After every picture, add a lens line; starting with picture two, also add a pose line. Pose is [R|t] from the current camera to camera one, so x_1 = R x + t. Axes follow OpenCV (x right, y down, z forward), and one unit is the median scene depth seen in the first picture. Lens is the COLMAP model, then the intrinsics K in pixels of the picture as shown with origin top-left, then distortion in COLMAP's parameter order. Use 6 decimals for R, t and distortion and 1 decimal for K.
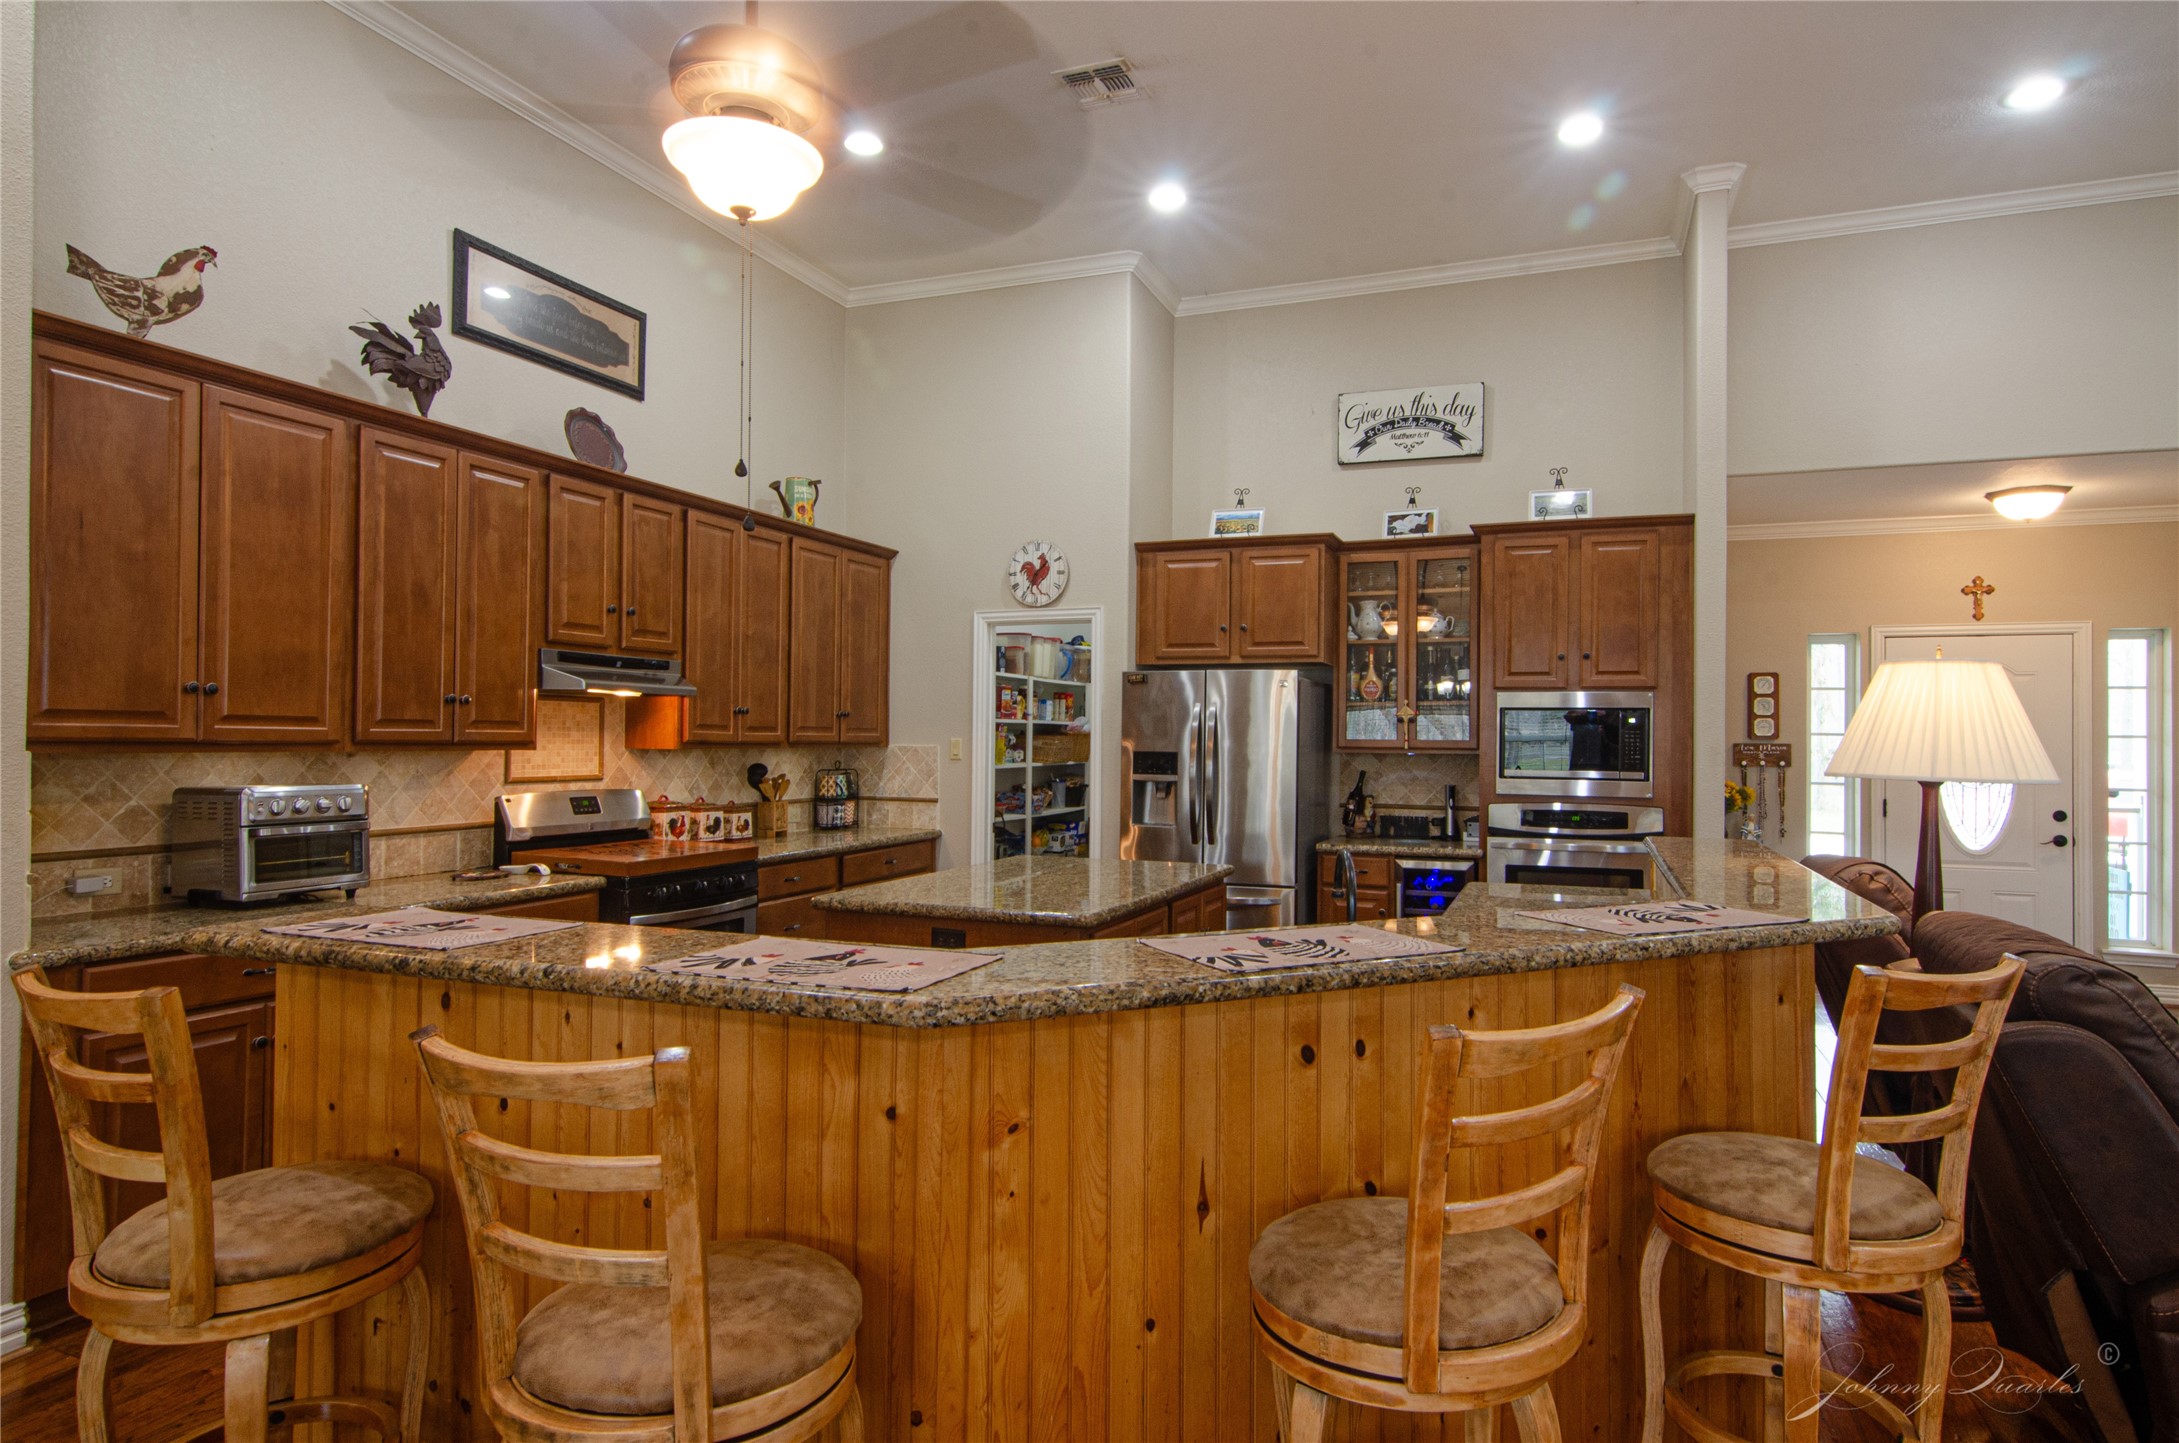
lens RADIAL K [[1170.4, 0, 1172.3], [0, 1170.4, 734.9], [0, 0, 1]] dist [0.000072, -0.000566]
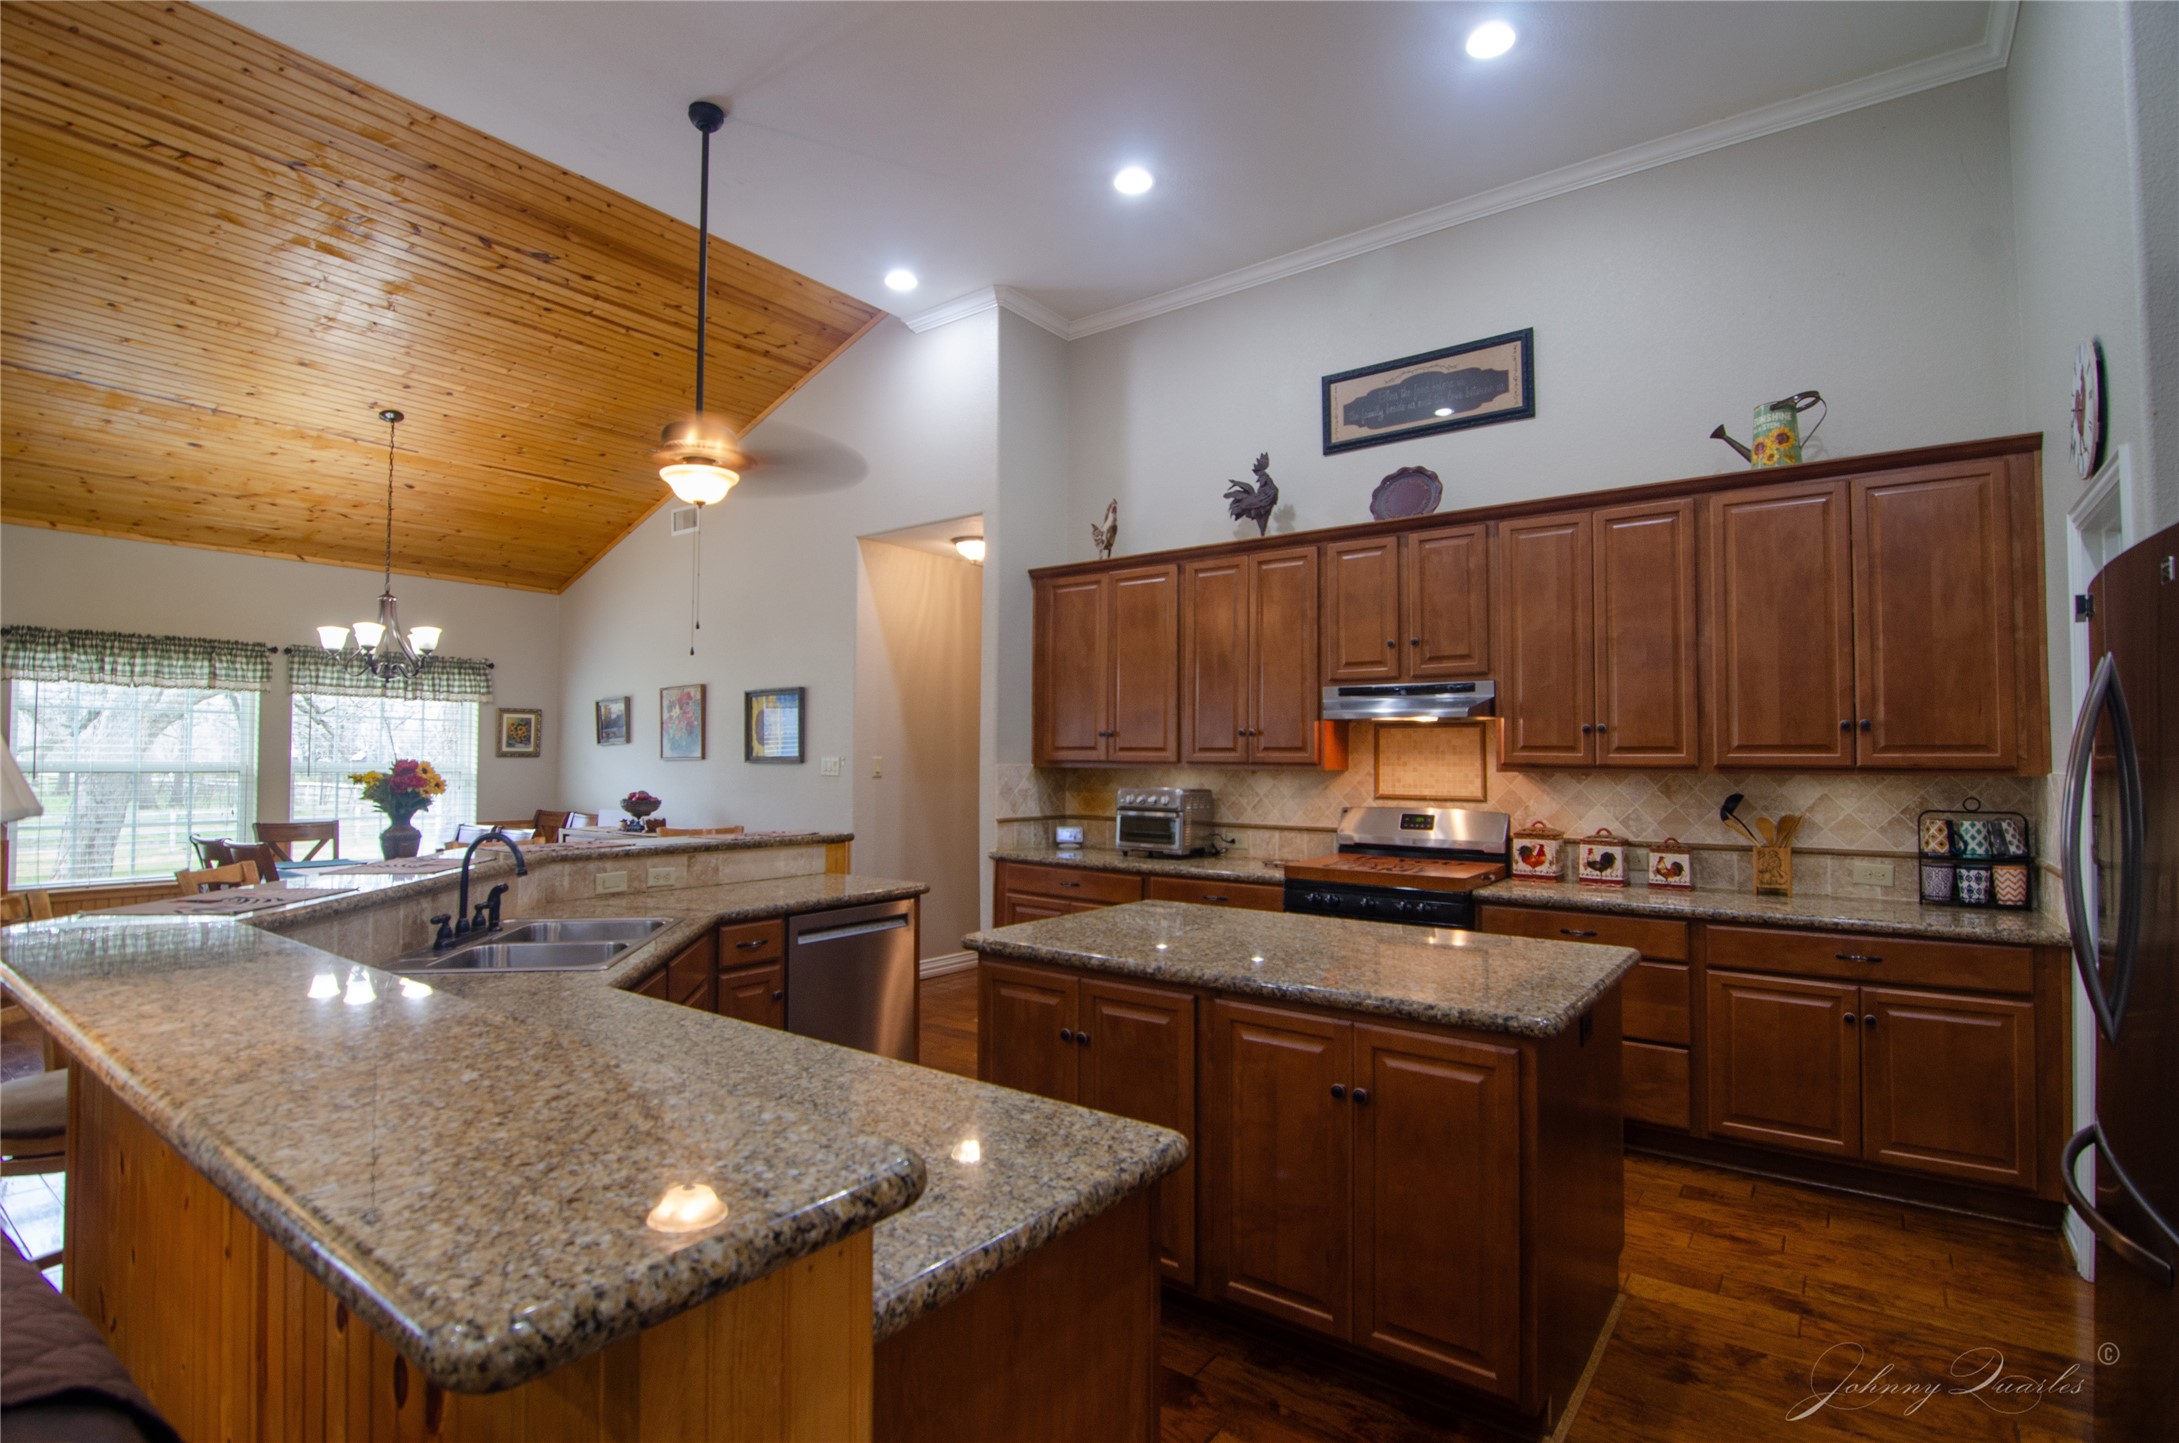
lens RADIAL K [[1067.5, 0, 1089.5], [0, 1067.5, 721.5], [0, 0, 1]] dist [-0.030152, -0.000440]
pose [[-0.306209, -0.041223, -0.951071, 0.472706], [-0.002071, 0.999088, -0.042637, 0.007903], [0.951962, -0.011086, -0.306015, 0.876459]]
